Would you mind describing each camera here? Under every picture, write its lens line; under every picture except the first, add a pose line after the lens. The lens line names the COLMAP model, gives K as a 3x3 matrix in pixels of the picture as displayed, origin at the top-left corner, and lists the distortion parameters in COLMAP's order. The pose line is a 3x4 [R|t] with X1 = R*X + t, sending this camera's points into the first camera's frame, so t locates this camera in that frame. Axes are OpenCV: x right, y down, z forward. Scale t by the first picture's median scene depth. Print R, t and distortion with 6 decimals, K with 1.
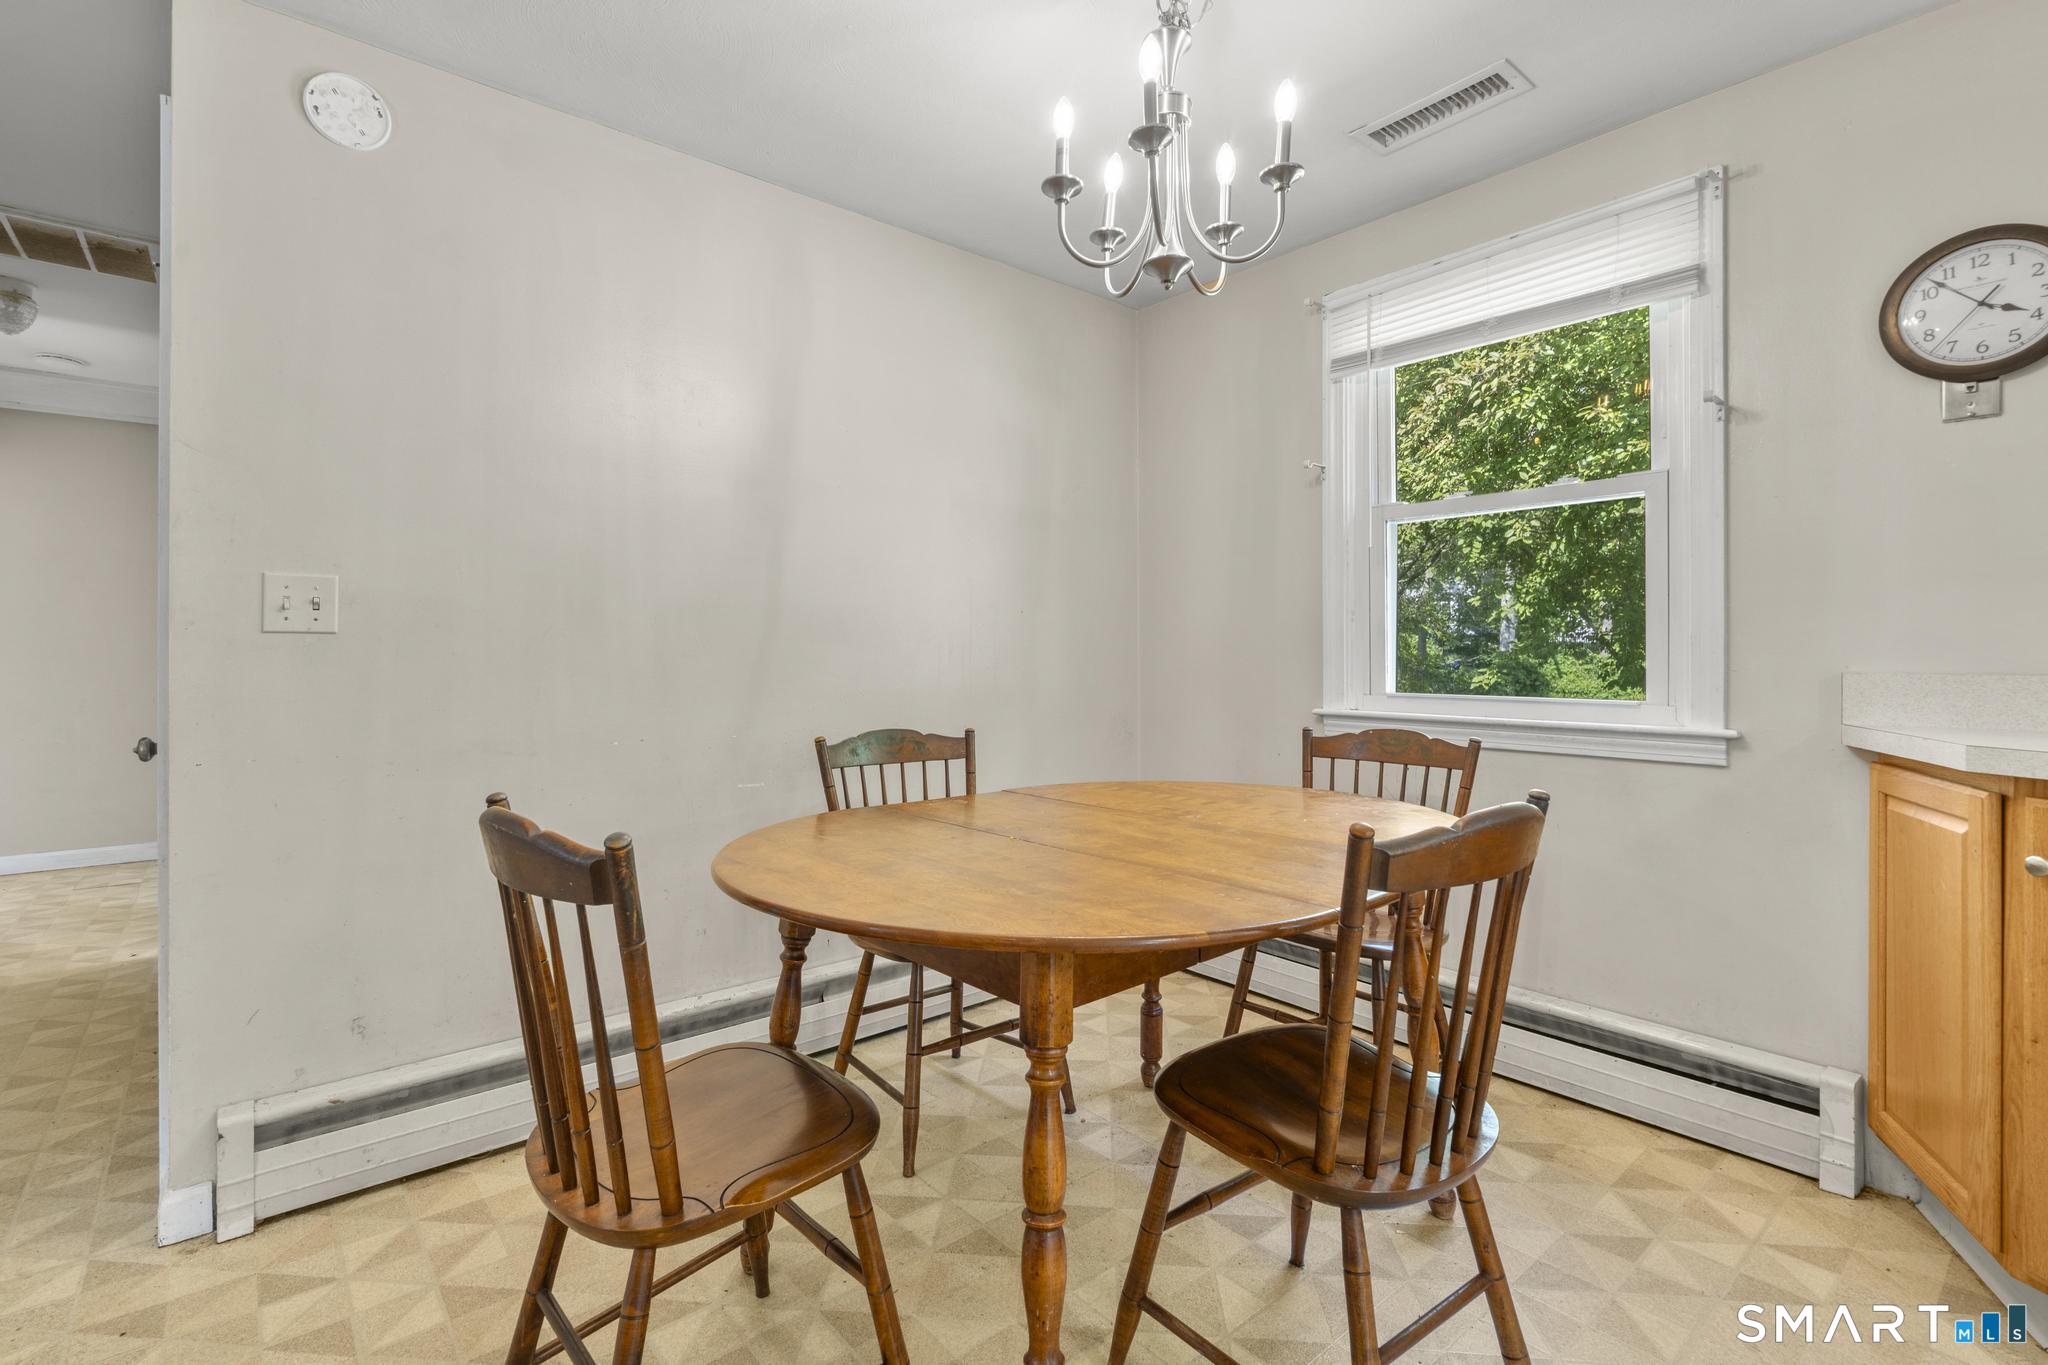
lens RADIAL K [[921.9, 0, 1030.0], [0, 921.9, 672.0], [0, 0, 1]] dist [-0.004599, 0.002461]
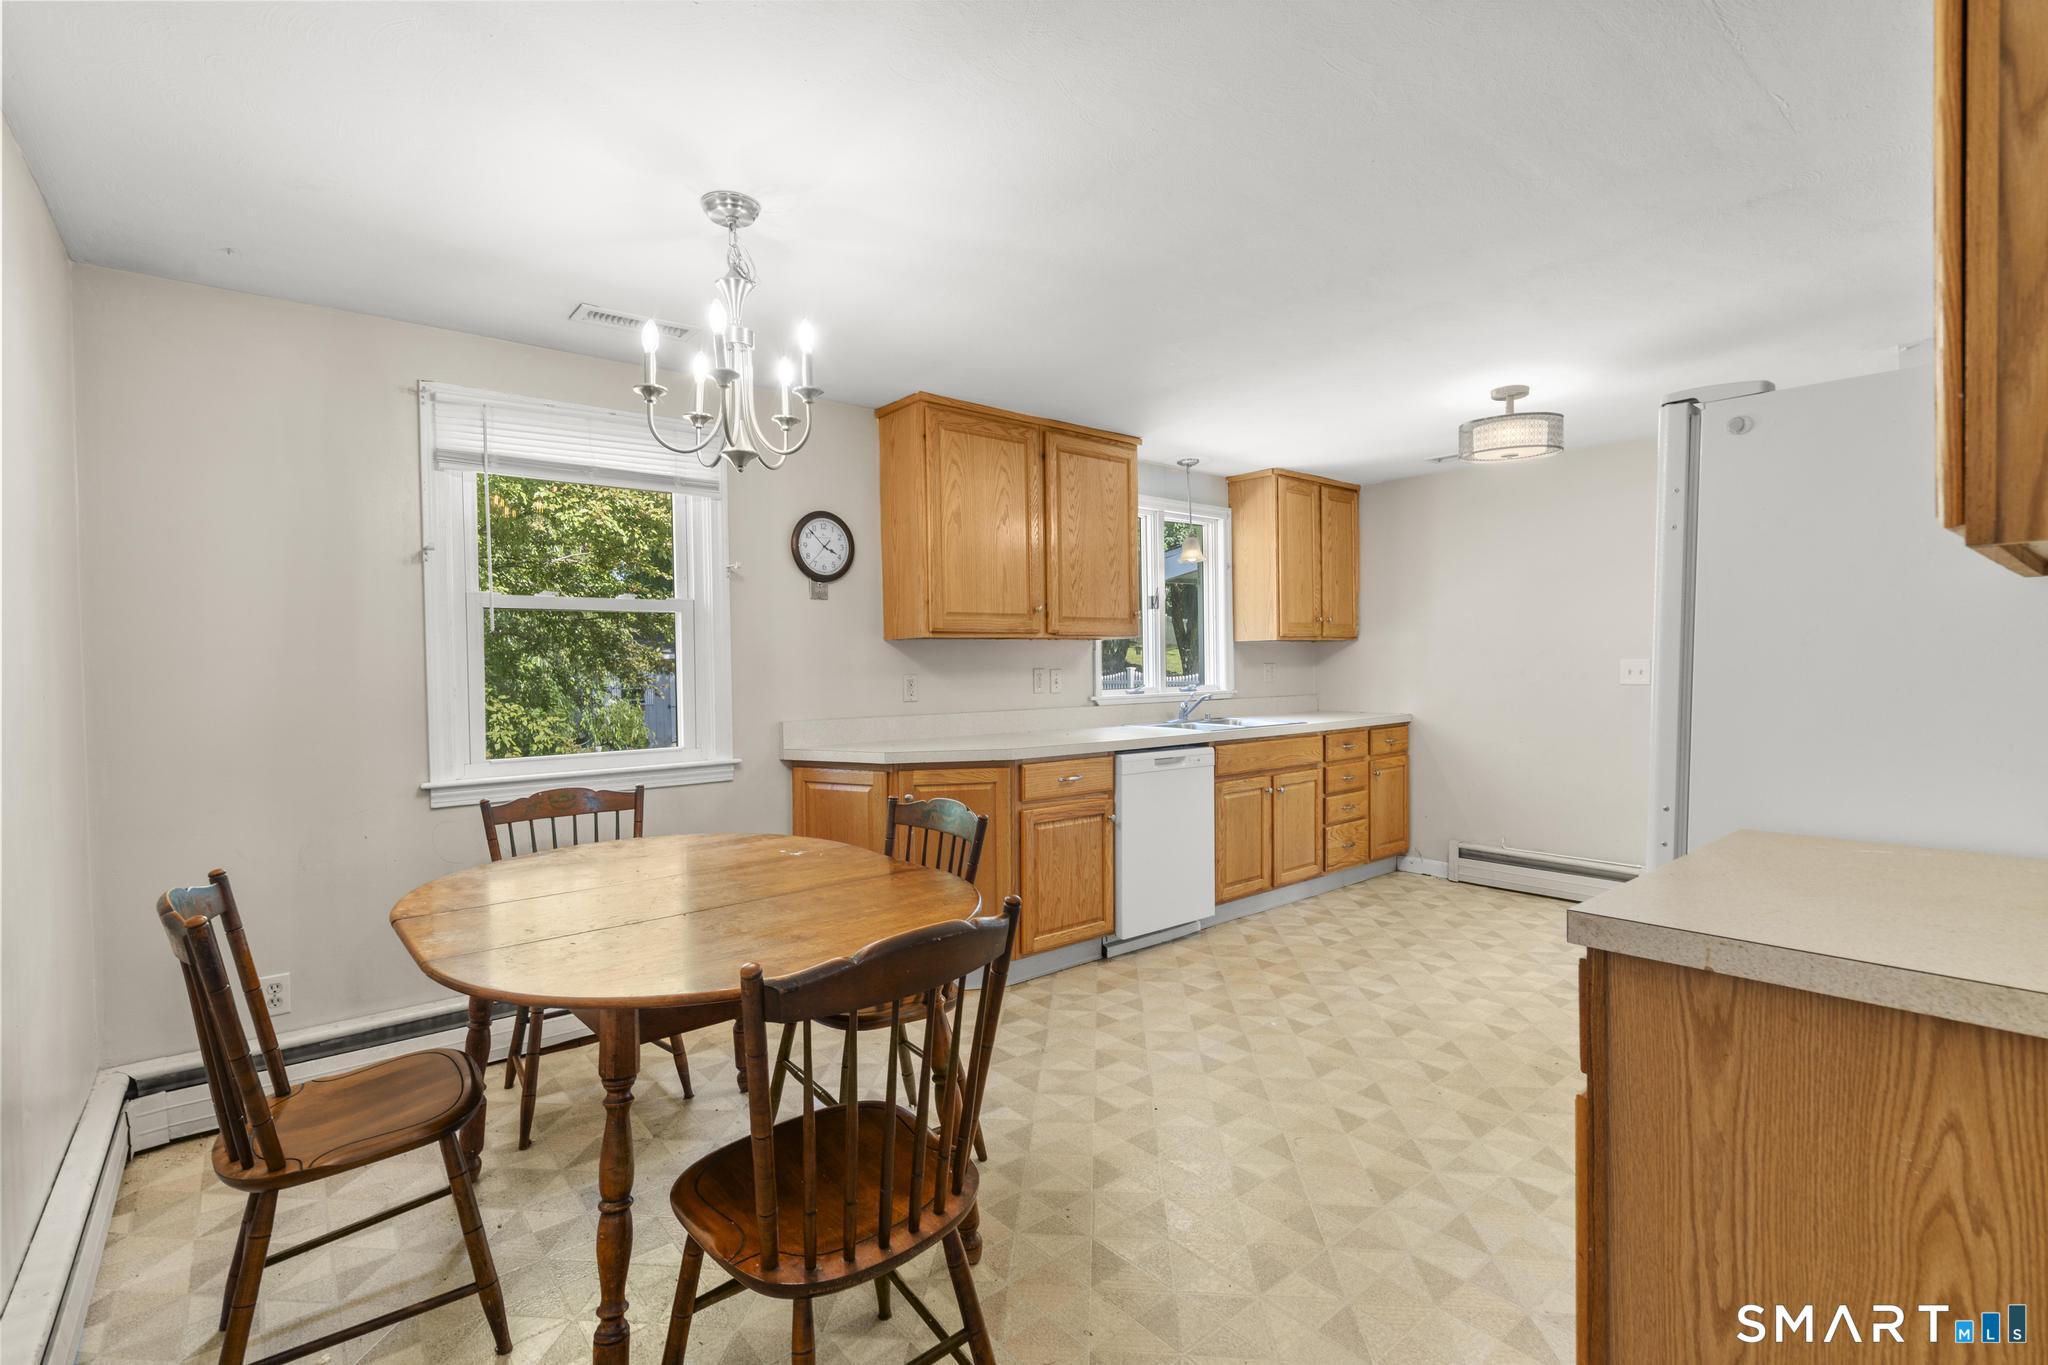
lens RADIAL K [[921.9, 0, 1007.4], [0, 921.9, 681.4], [0, 0, 1]] dist [-0.004599, 0.002461]
pose [[0.004443, -0.022647, 0.999734, -0.958595], [0.030437, 0.999283, 0.022502, -0.103057], [-0.999527, 0.030329, 0.005129, 0.484693]]
